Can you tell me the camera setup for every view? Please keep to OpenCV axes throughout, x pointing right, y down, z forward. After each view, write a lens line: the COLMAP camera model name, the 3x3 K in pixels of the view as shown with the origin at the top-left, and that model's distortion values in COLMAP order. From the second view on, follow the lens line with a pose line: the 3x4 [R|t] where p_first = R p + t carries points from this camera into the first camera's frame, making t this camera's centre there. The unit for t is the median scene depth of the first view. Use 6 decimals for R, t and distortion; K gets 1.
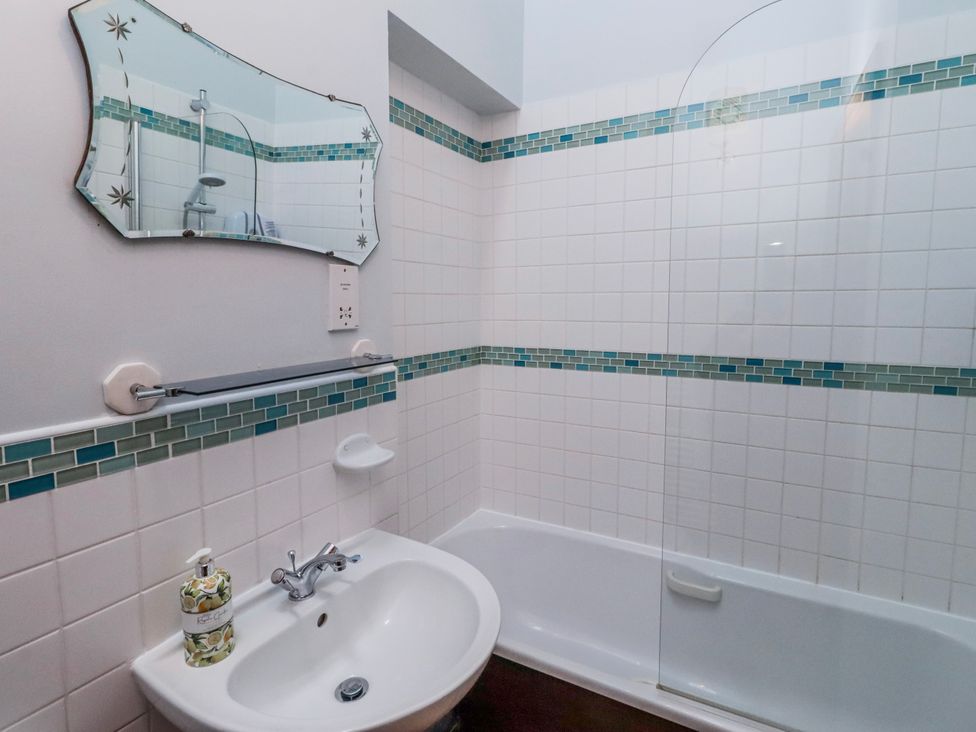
lens RADIAL K [[514.4, 0, 485.3], [0, 514.4, 373.2], [0, 0, 1]] dist [-0.002167, 0.000708]
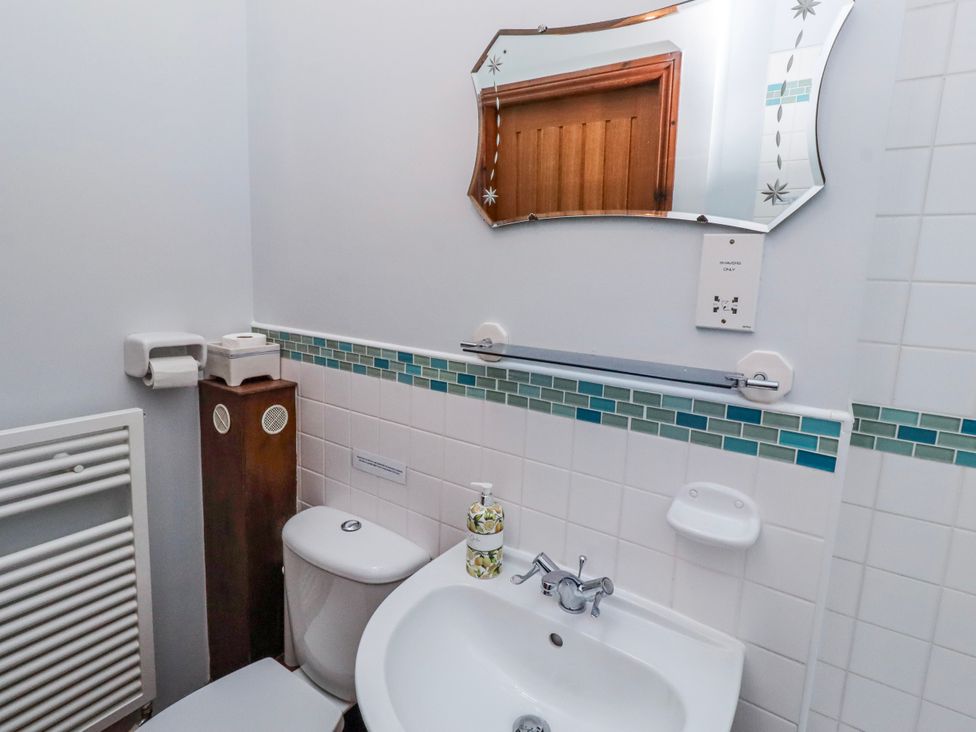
lens RADIAL K [[514.4, 0, 484.6], [0, 514.4, 357.2], [0, 0, 1]] dist [-0.002167, 0.000708]
pose [[-0.073452, 0.161489, -0.984137, 0.573987], [-0.183926, 0.967683, 0.172516, -0.144985], [0.980192, 0.193680, -0.041376, 0.971476]]
